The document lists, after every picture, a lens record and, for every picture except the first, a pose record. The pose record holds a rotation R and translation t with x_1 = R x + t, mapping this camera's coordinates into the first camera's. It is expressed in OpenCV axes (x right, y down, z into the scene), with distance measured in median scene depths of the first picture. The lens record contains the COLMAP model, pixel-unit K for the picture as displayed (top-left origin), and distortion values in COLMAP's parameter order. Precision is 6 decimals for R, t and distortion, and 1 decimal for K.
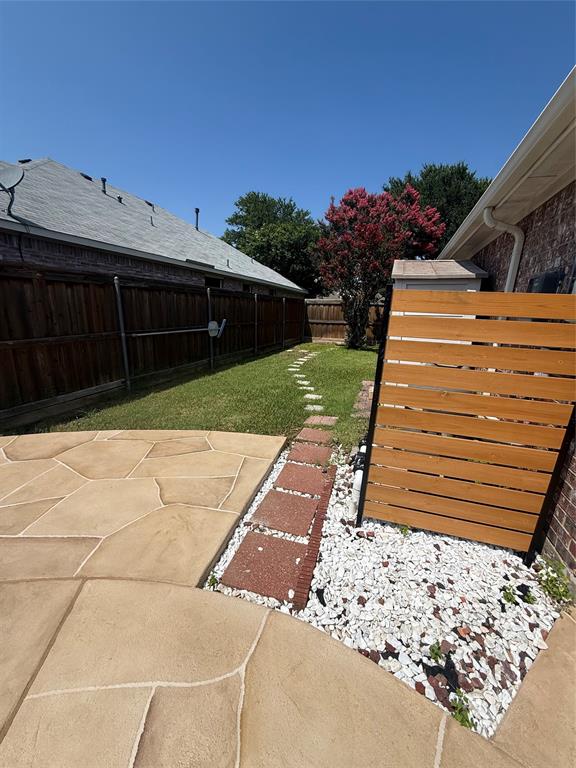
lens RADIAL K [[311.3, 0, 286.6], [0, 311.3, 383.0], [0, 0, 1]] dist [0.000812, -0.000172]
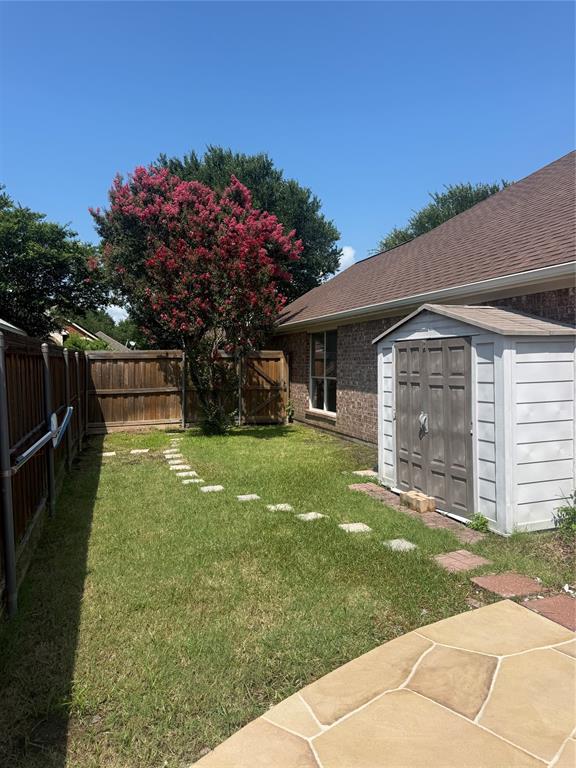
lens RADIAL K [[559.7, 0, 291.3], [0, 559.7, 389.7], [0, 0, 1]] dist [0.054222, -0.045393]
pose [[0.795413, -0.070923, 0.601904, -0.284034], [0.173943, 0.978062, -0.114619, -0.049412], [-0.580571, 0.195867, 0.790300, 0.092234]]
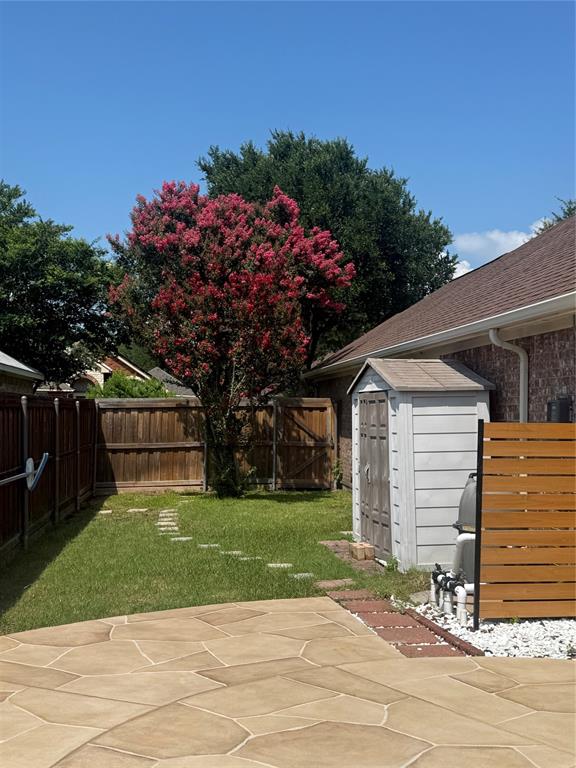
lens RADIAL K [[902.9, 0, 289.1], [0, 902.9, 384.8], [0, 0, 1]] dist [0.130282, 0.000000]
pose [[0.898167, -0.023693, 0.439016, -0.319113], [0.133692, 0.965979, -0.221383, 0.045796], [-0.418835, 0.257531, 0.870778, -0.318829]]
